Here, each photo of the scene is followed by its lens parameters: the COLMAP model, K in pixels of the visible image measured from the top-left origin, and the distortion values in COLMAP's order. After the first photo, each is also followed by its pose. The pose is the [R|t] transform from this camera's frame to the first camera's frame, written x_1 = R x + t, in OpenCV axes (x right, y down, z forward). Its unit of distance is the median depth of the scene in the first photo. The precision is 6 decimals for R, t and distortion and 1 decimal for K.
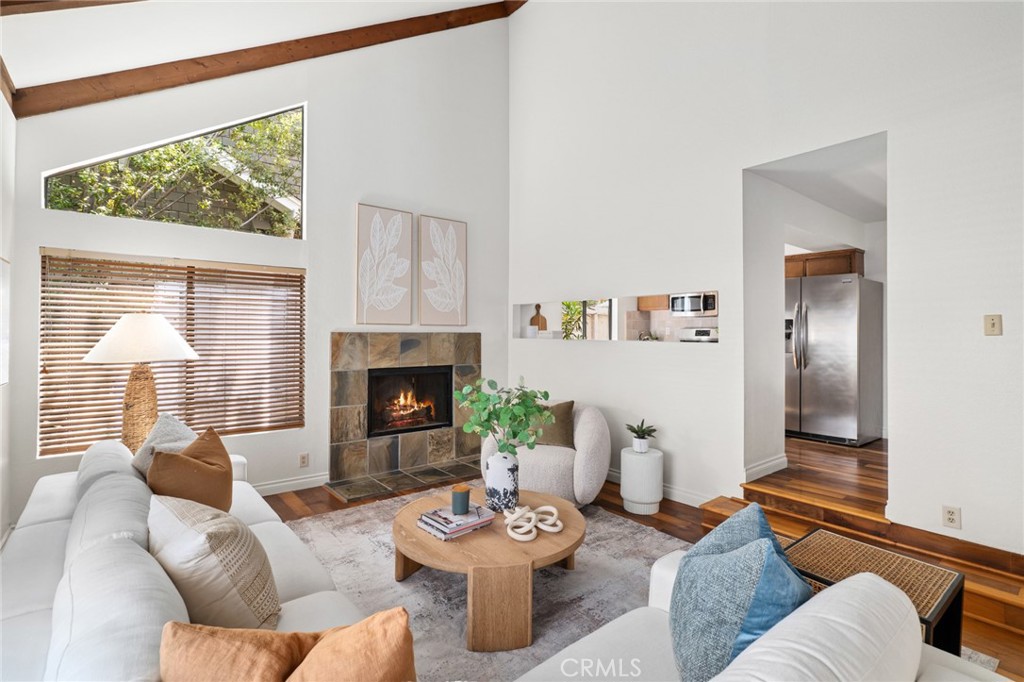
lens RADIAL K [[482.5, 0, 522.9], [0, 482.5, 330.8], [0, 0, 1]] dist [0.003525, 0.000609]
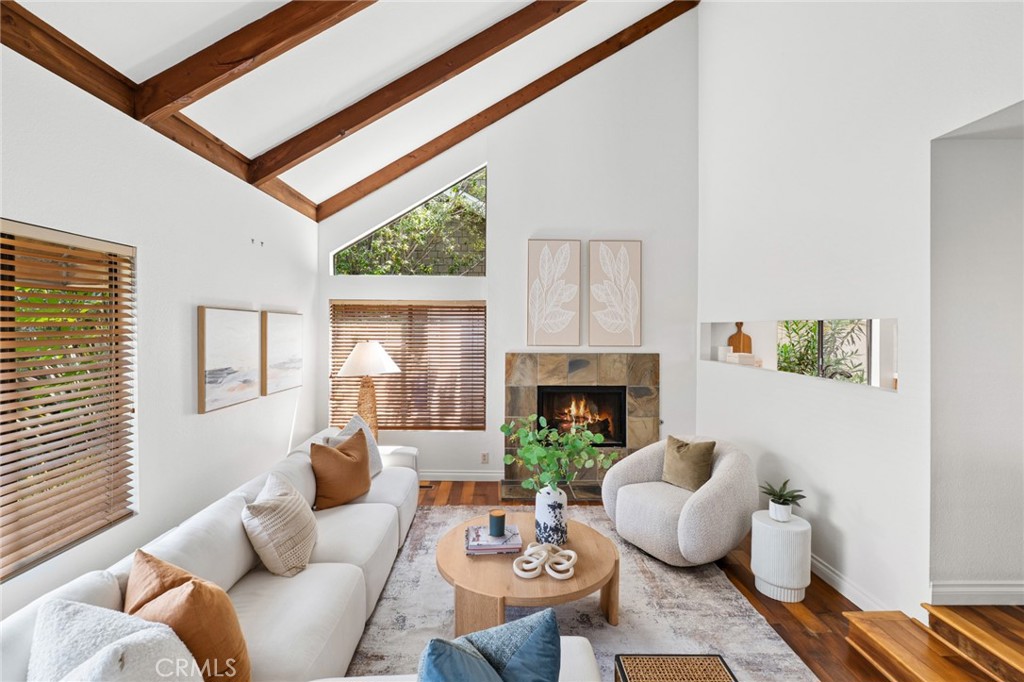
lens RADIAL K [[482.5, 0, 510.0], [0, 482.5, 331.9], [0, 0, 1]] dist [0.003525, 0.000609]
pose [[0.784470, 0.007095, -0.620126, 0.335378], [-0.000951, 0.999947, 0.010236, -0.059339], [0.620166, -0.007440, 0.784435, 0.082990]]
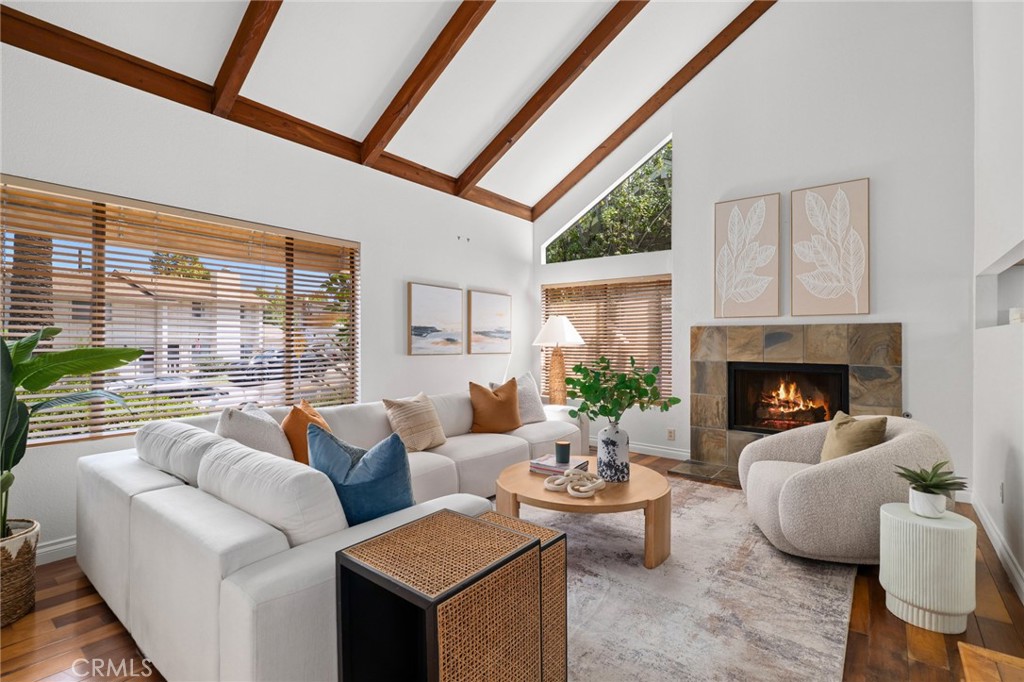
lens RADIAL K [[482.5, 0, 513.7], [0, 482.5, 341.6], [0, 0, 1]] dist [0.003525, 0.000609]
pose [[0.212127, -0.005669, -0.977226, 0.603221], [0.000978, 0.999984, -0.005589, 0.043424], [0.977242, 0.000230, 0.212129, 0.353211]]
